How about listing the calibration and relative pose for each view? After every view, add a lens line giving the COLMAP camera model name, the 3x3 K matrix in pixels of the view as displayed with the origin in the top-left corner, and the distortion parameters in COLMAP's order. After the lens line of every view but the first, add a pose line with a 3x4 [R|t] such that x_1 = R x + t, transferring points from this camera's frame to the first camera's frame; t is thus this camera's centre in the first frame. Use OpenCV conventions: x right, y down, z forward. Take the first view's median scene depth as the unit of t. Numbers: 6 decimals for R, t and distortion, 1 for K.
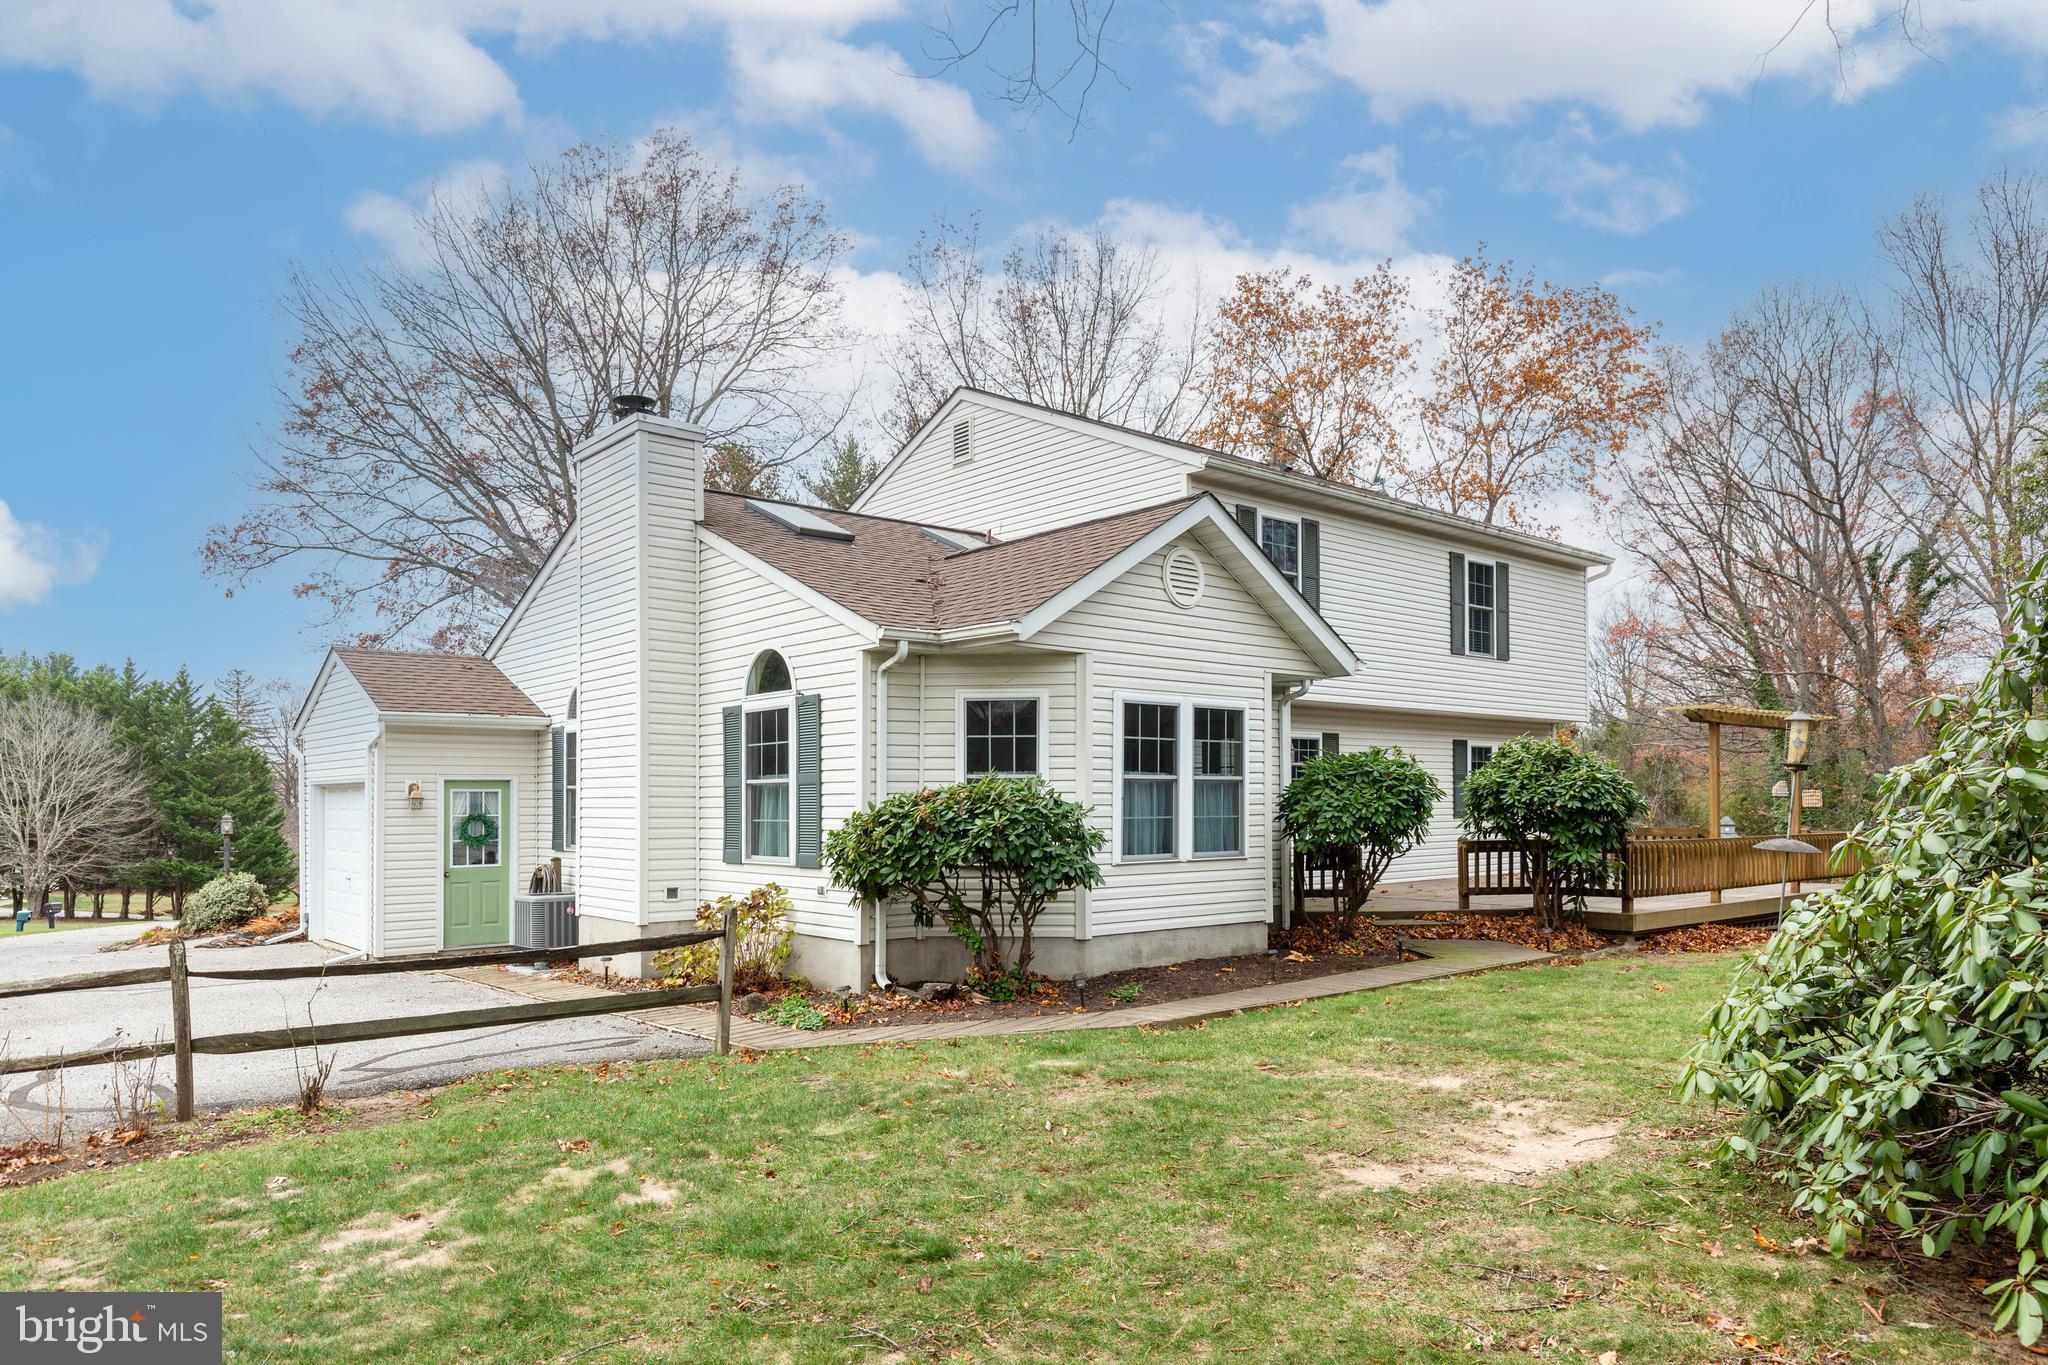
lens RADIAL K [[1293.8, 0, 1017.9], [0, 1293.8, 683.0], [0, 0, 1]] dist [0.001567, 0.000016]
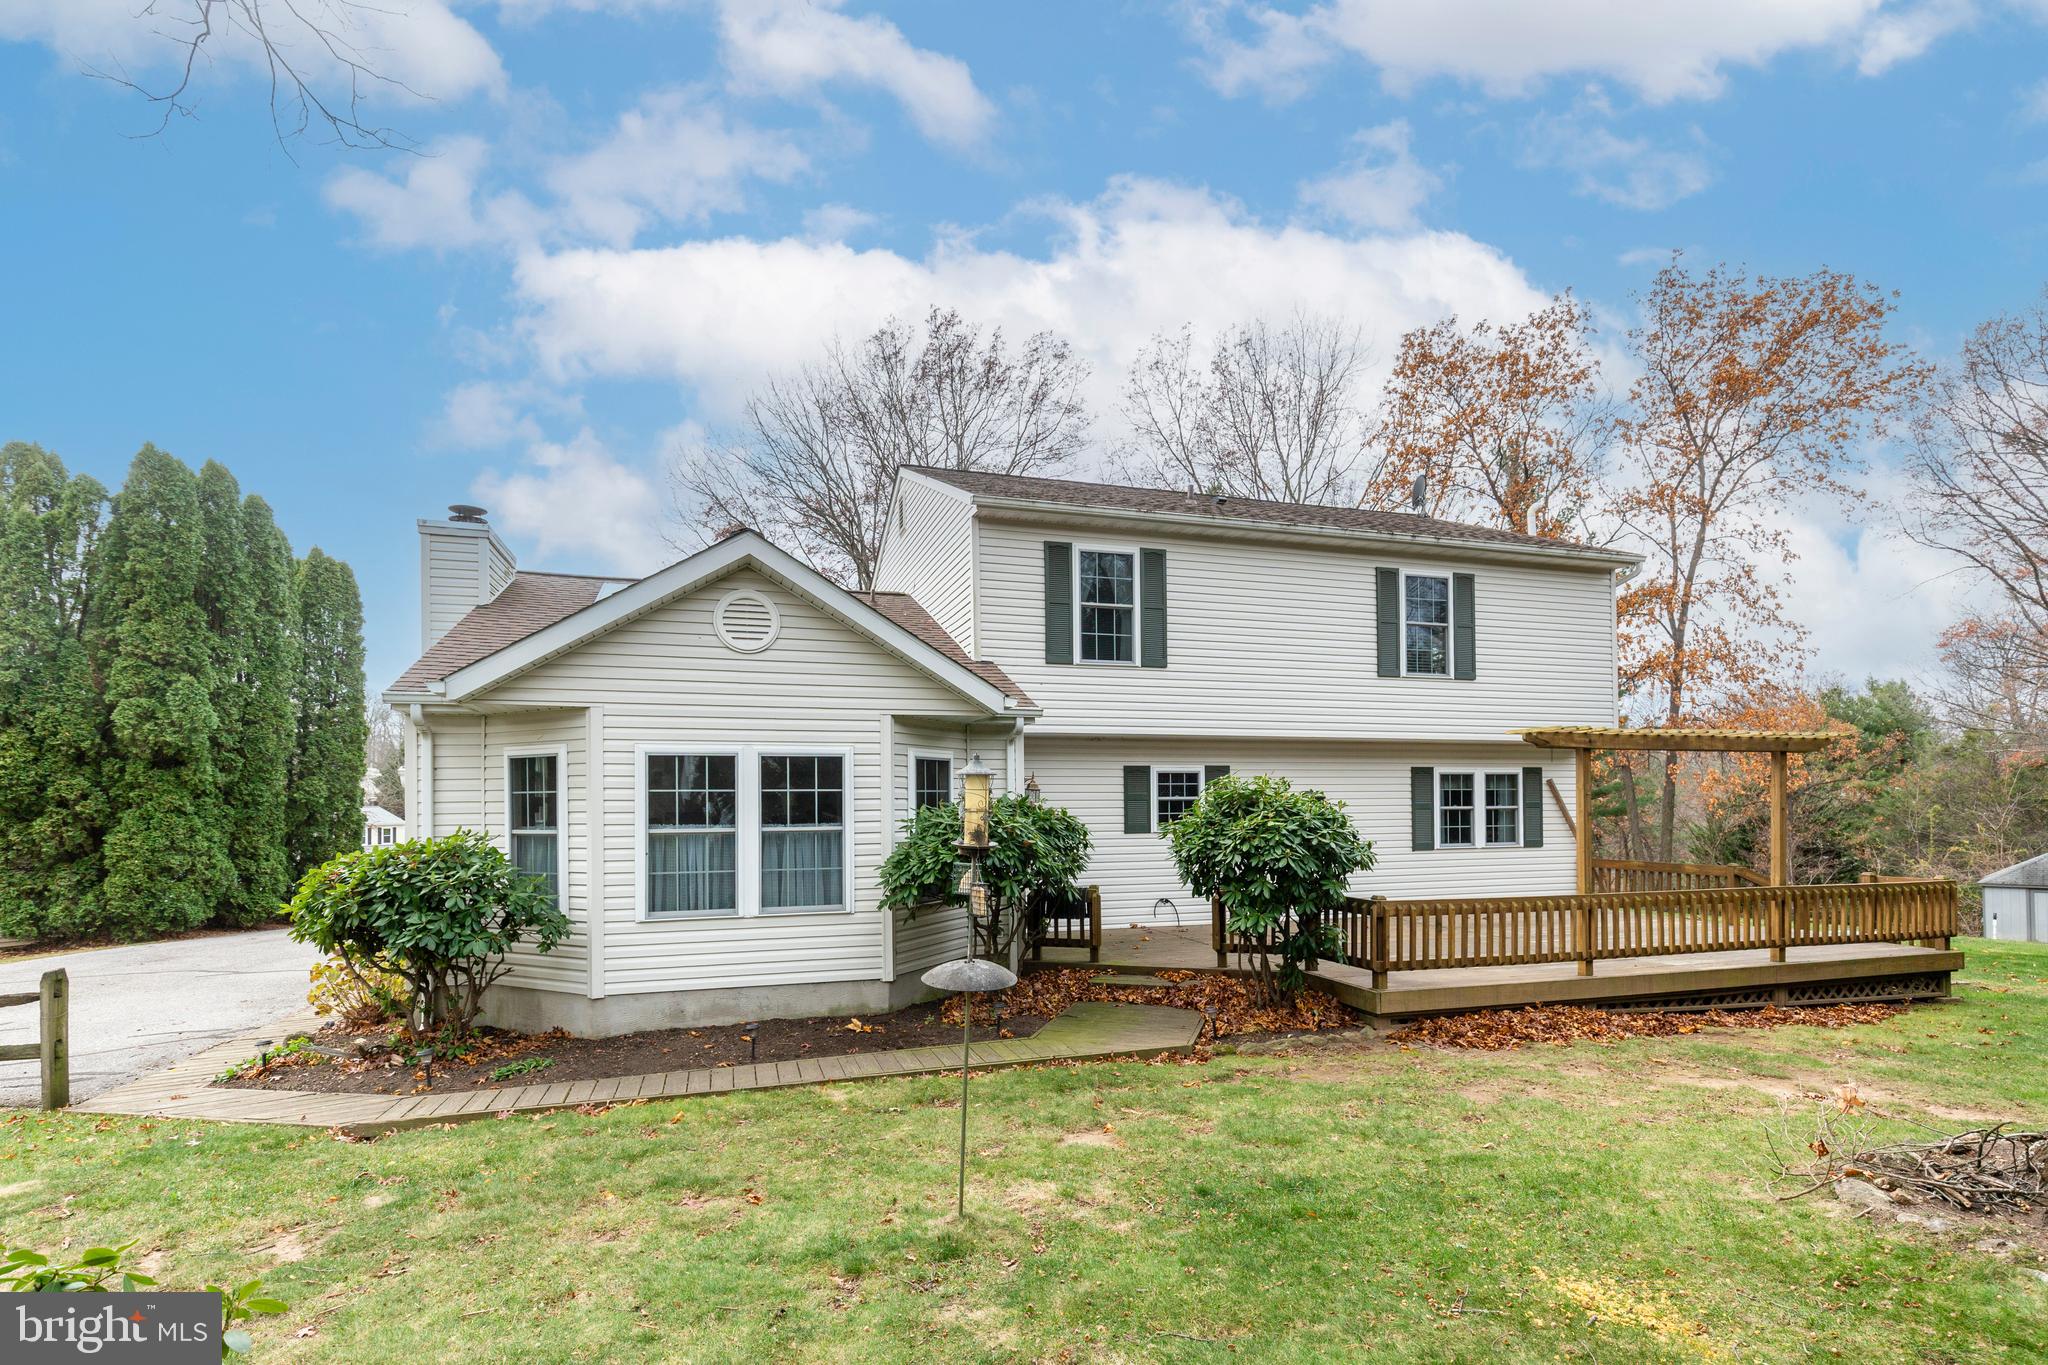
lens RADIAL K [[952.6, 0, 1058.9], [0, 952.6, 722.0], [0, 0, 1]] dist [0.004878, -0.000114]
pose [[0.920055, -0.037030, -0.390036, 0.595043], [0.039516, 0.999218, -0.001651, 0.003525], [0.389792, -0.013893, 0.920798, 0.422566]]
